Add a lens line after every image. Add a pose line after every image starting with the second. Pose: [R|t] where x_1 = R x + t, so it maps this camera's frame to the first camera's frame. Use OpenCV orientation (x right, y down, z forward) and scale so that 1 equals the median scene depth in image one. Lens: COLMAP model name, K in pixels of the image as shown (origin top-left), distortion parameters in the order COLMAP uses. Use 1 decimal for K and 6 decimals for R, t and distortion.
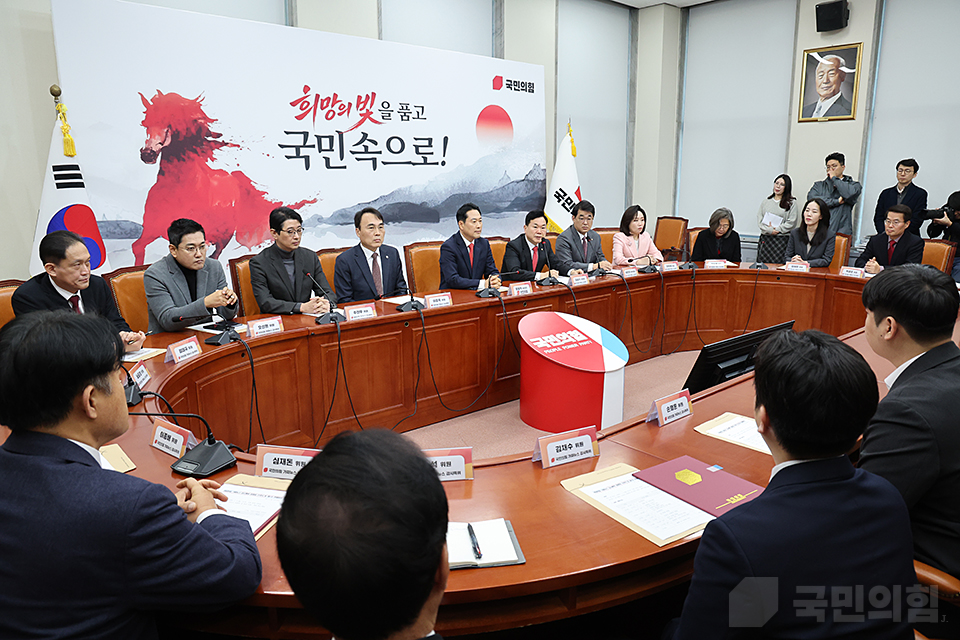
lens RADIAL K [[658.0, 0, 466.5], [0, 658.0, 303.3], [0, 0, 1]] dist [-0.037462, 0.016726]
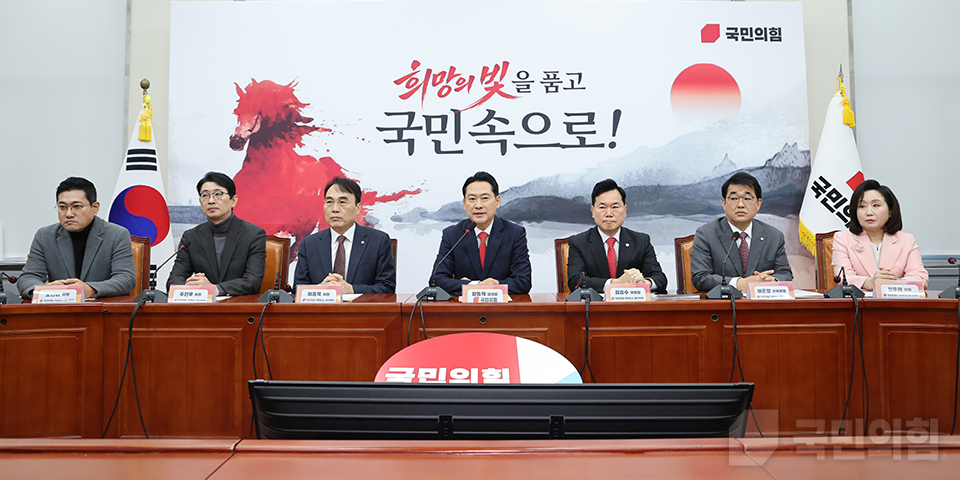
lens RADIAL K [[699.2, 0, 488.7], [0, 699.2, 198.7], [0, 0, 1]] dist [-0.041823, 0.011872]
pose [[0.773679, -0.028059, -0.632956, 0.398007], [-0.115572, 0.976007, -0.184534, 0.006553], [0.622947, 0.215922, 0.751874, 0.385628]]
